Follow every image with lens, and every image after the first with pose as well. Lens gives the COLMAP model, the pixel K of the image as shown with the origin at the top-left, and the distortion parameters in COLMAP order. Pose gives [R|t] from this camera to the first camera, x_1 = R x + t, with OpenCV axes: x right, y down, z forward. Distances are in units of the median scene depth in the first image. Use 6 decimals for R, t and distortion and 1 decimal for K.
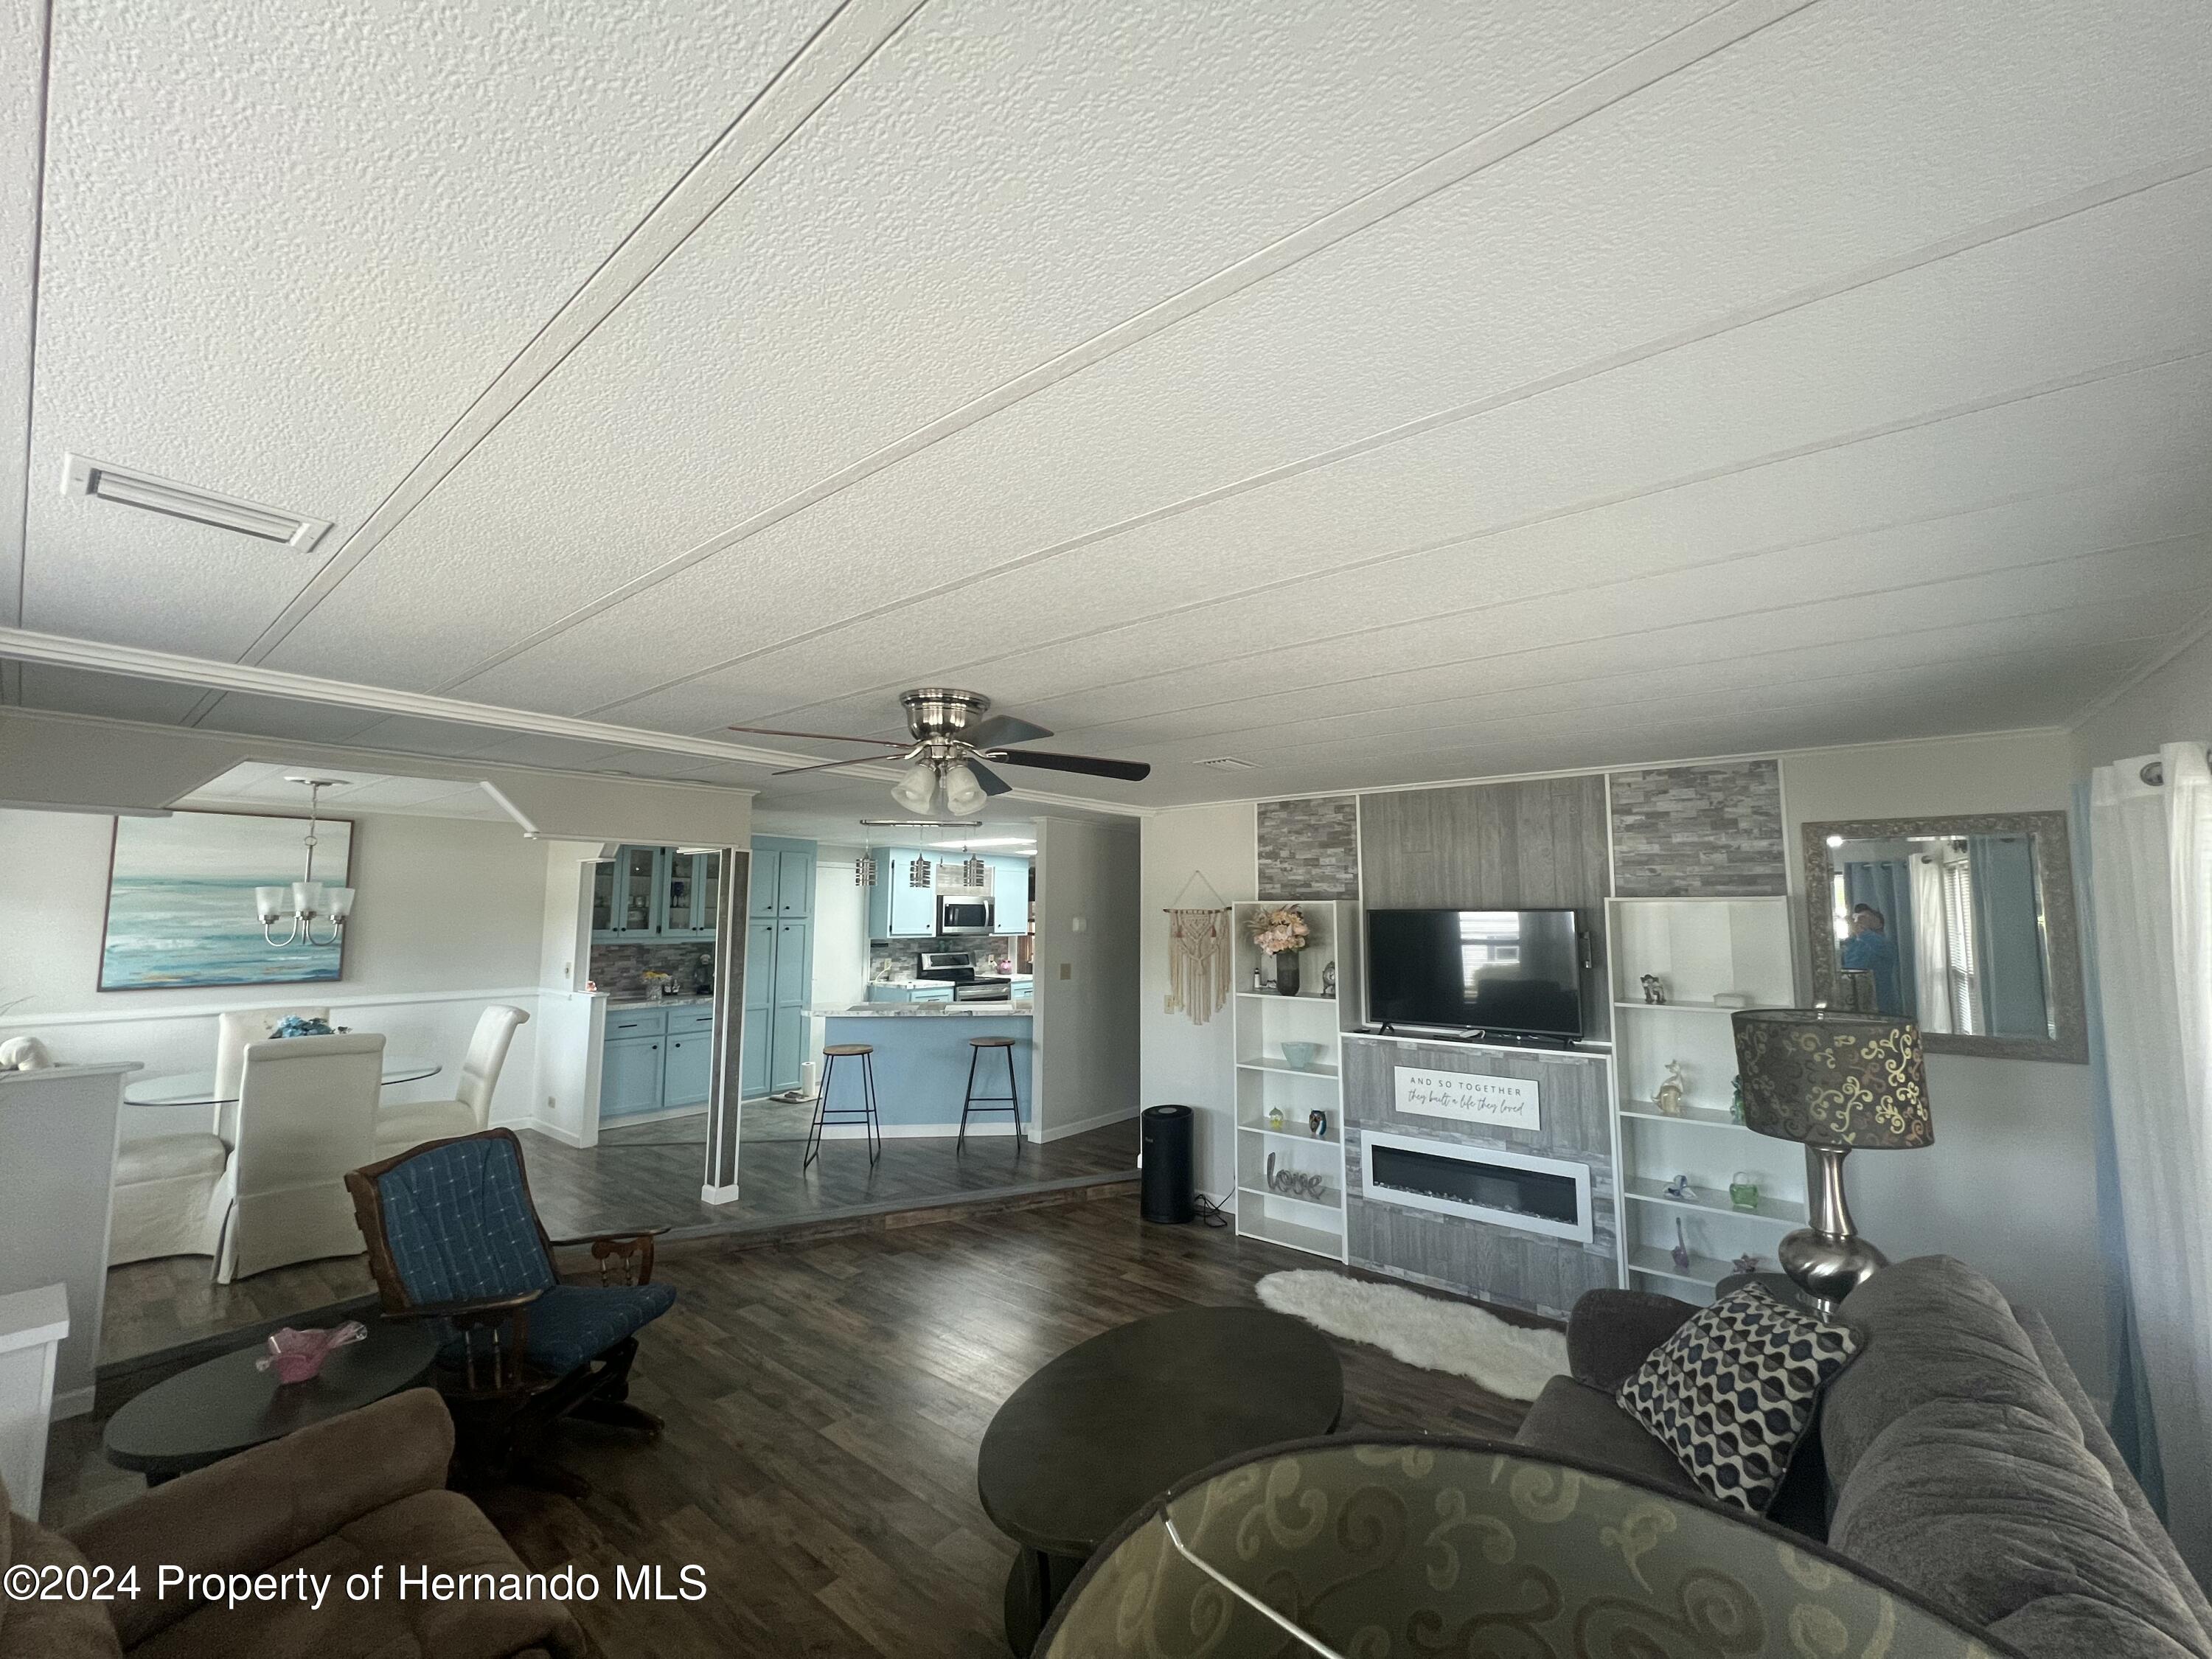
lens RADIAL K [[881.1, 0, 1105.8], [0, 881.1, 828.8], [0, 0, 1]] dist [-0.001970, 0.000712]
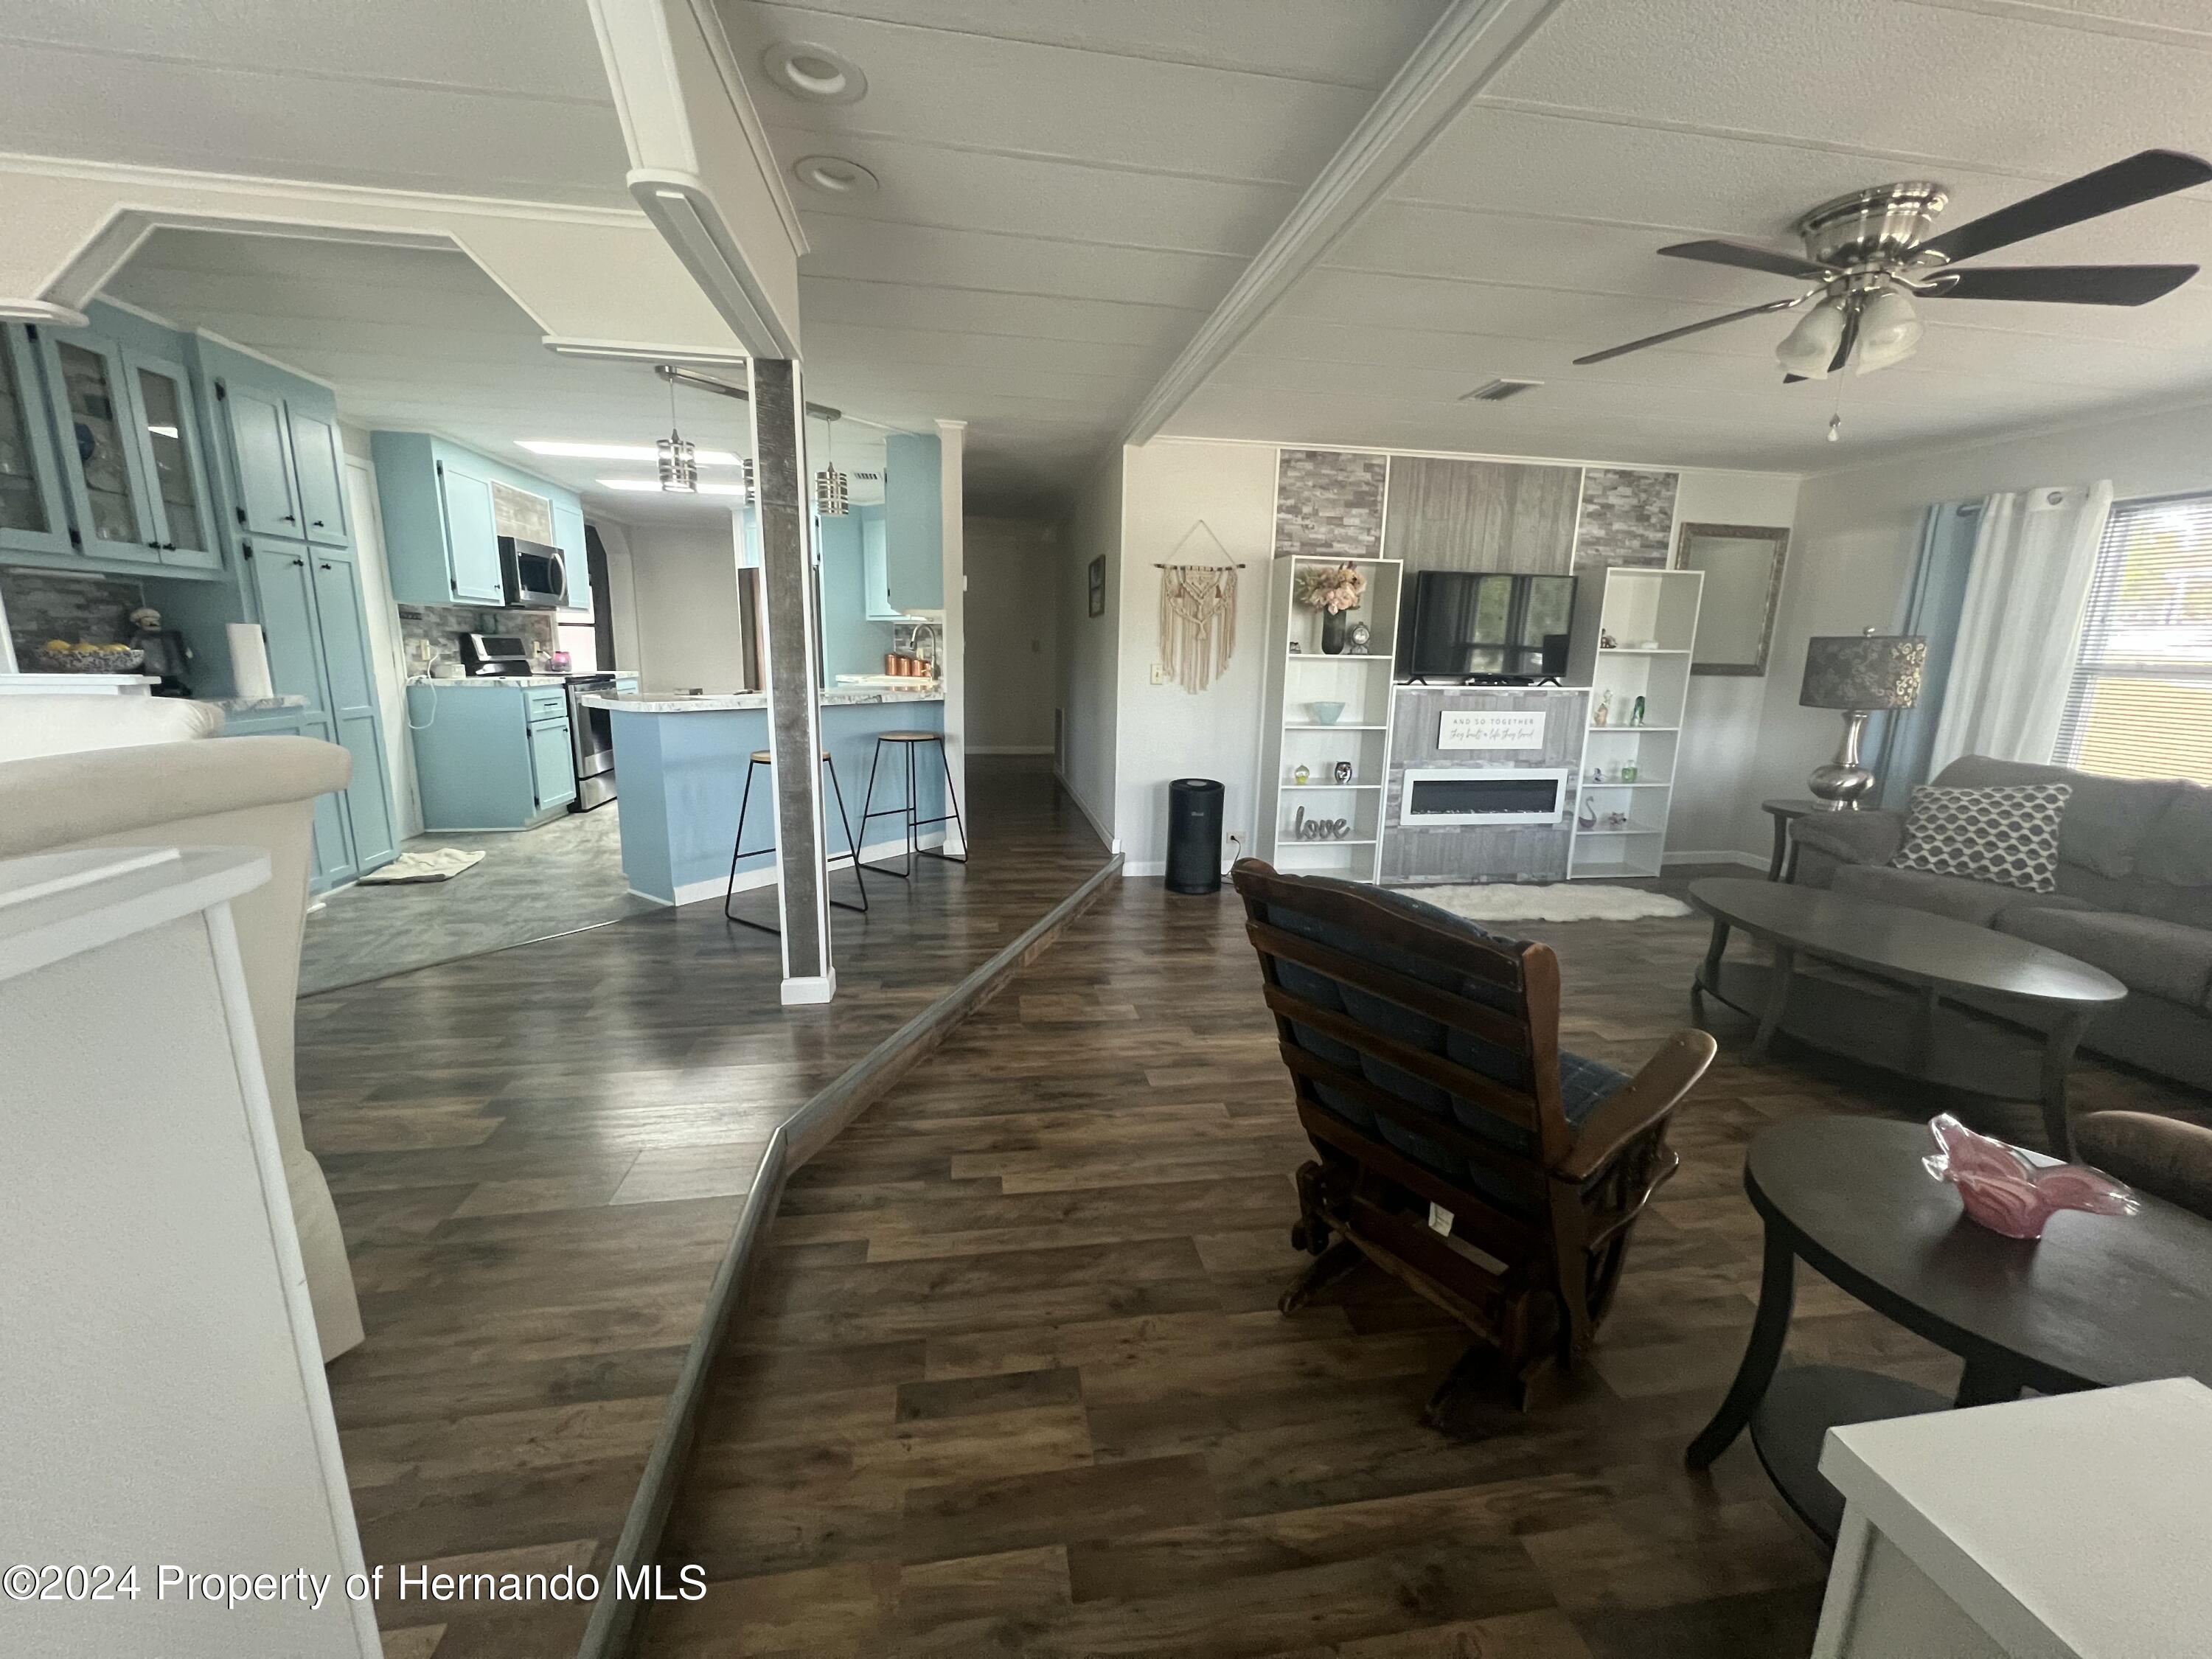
lens RADIAL K [[881.1, 0, 1104.8], [0, 881.1, 828.3], [0, 0, 1]] dist [-0.001970, 0.000712]
pose [[0.667811, -0.140064, 0.731034, -0.782280], [-0.090711, 0.959500, 0.266703, 0.141550], [-0.738783, -0.244420, 0.628059, 0.536528]]
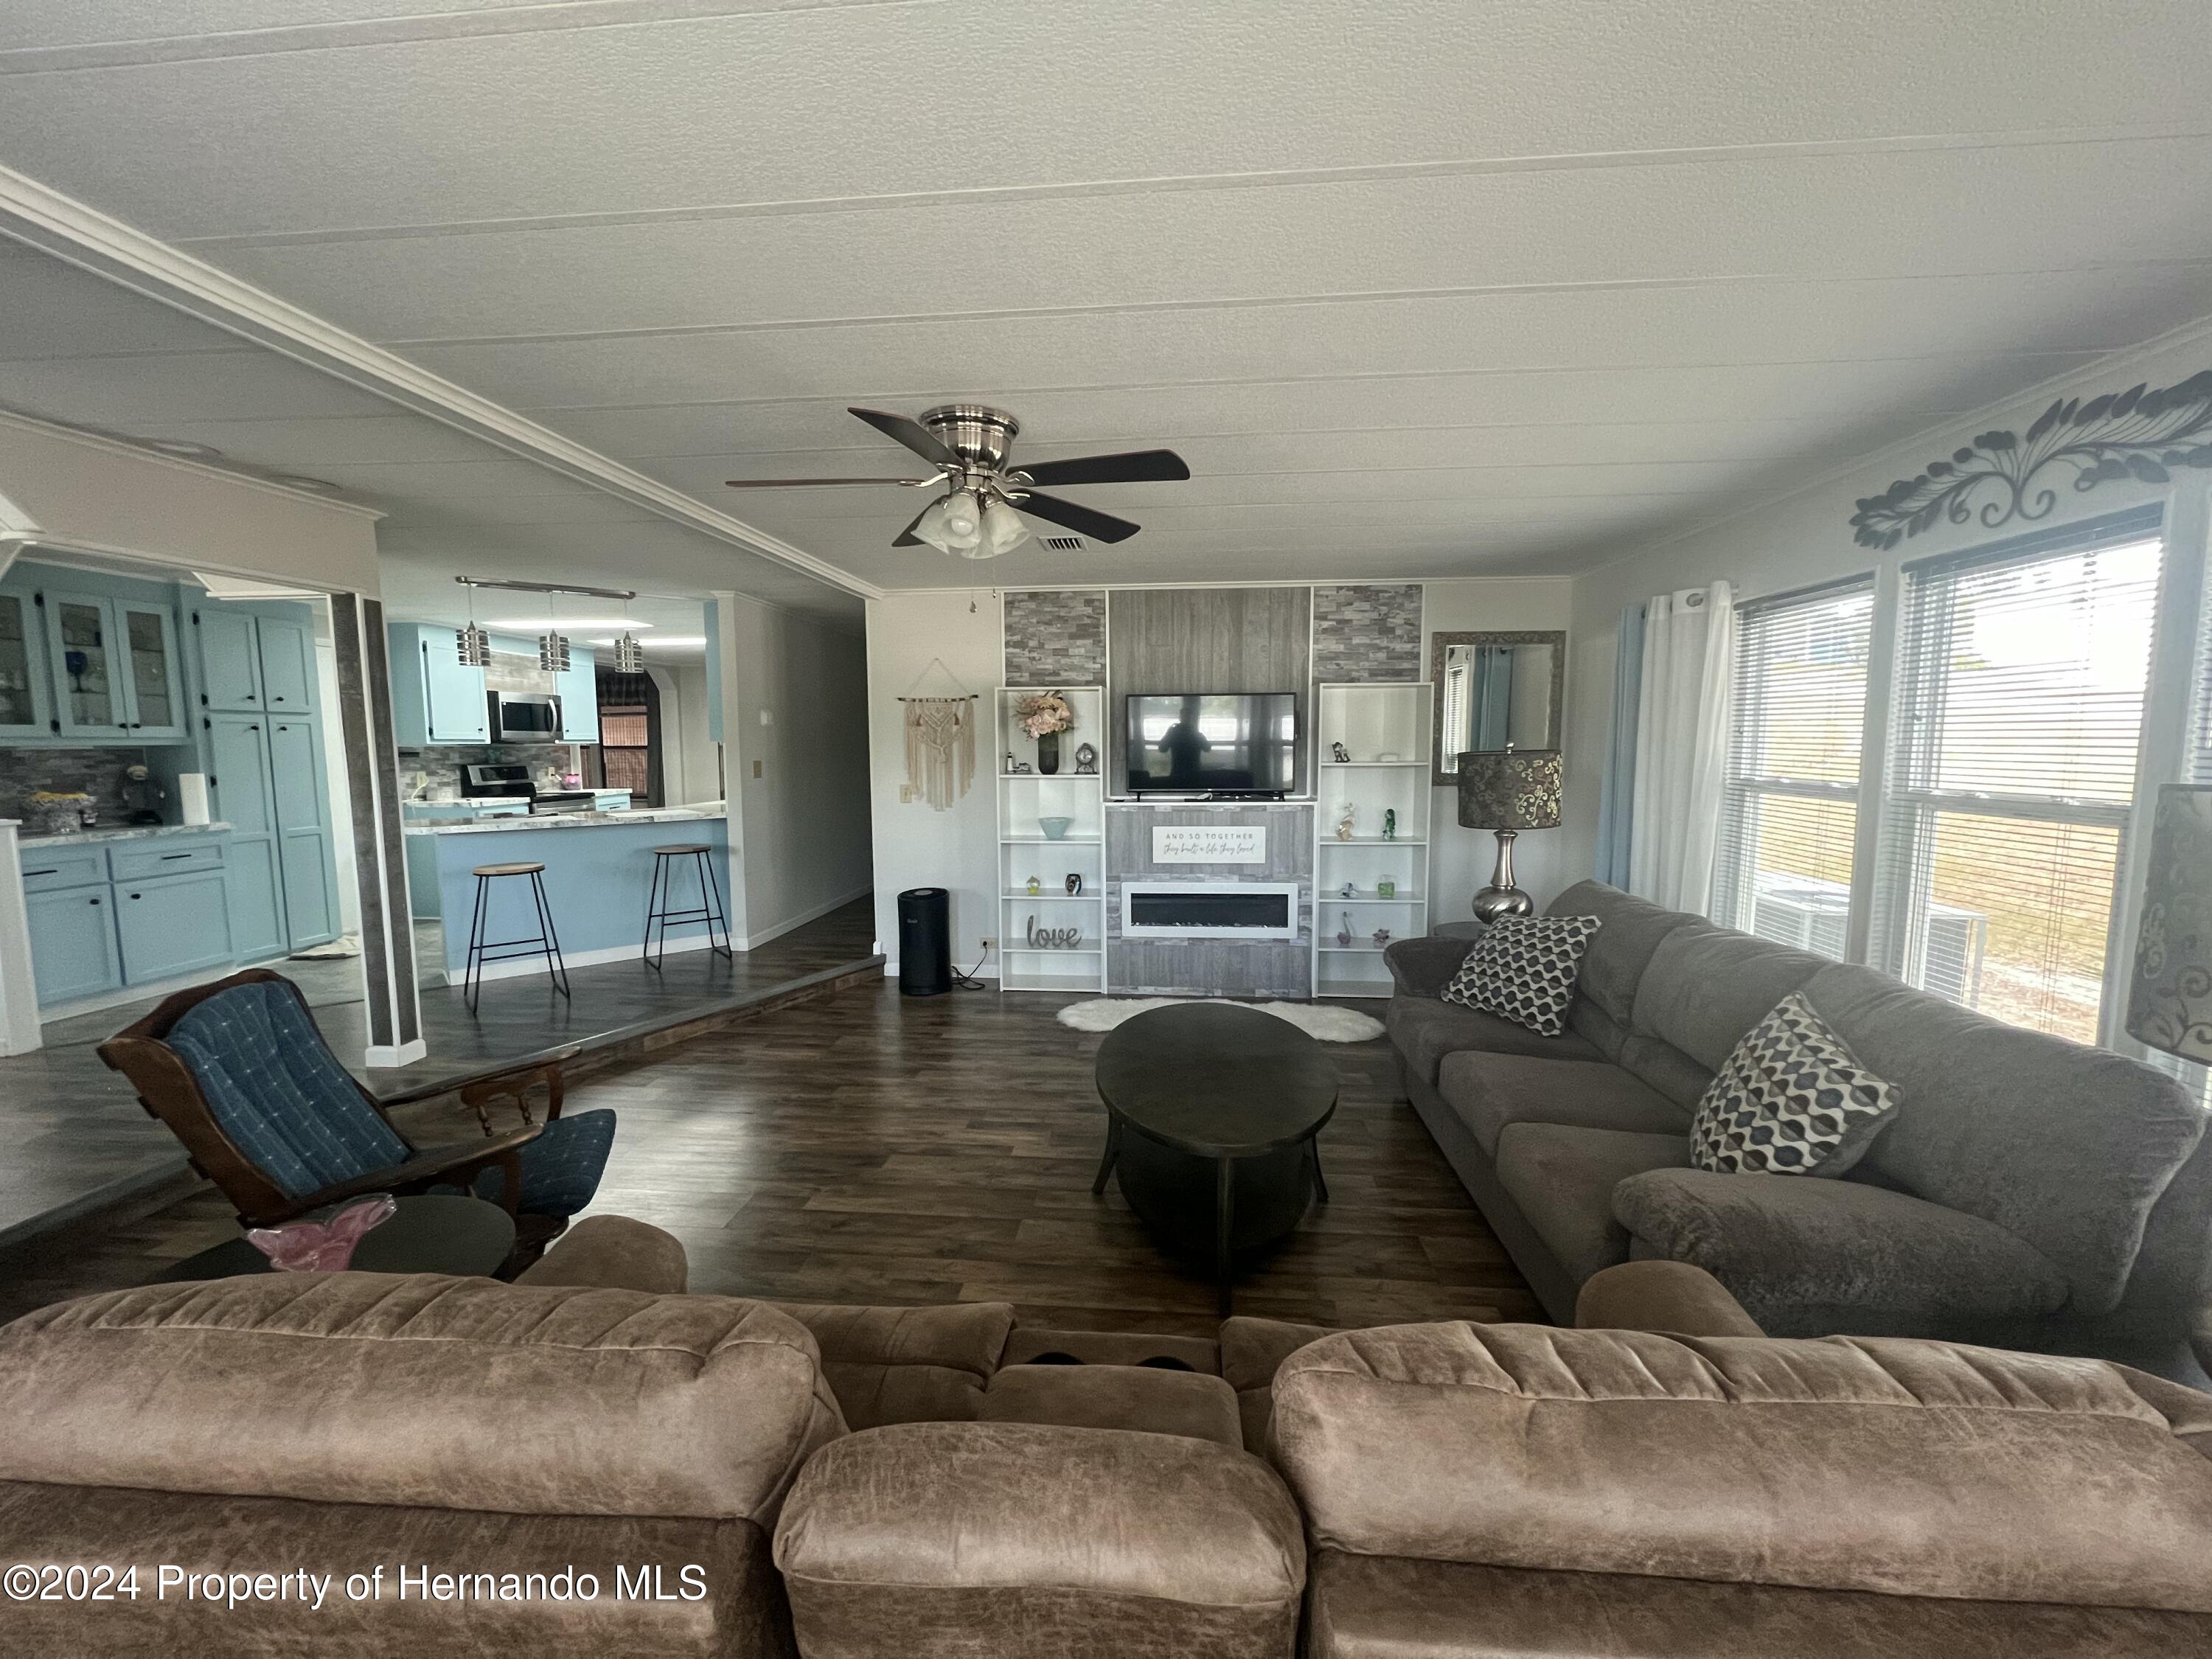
lens RADIAL K [[881.1, 0, 1104.2], [0, 881.1, 828.5], [0, 0, 1]] dist [-0.001970, 0.000712]
pose [[0.829770, -0.063950, 0.554430, -0.363431], [-0.046577, 0.982013, 0.182978, 0.055089], [-0.556159, -0.177653, 0.811866, 0.070428]]
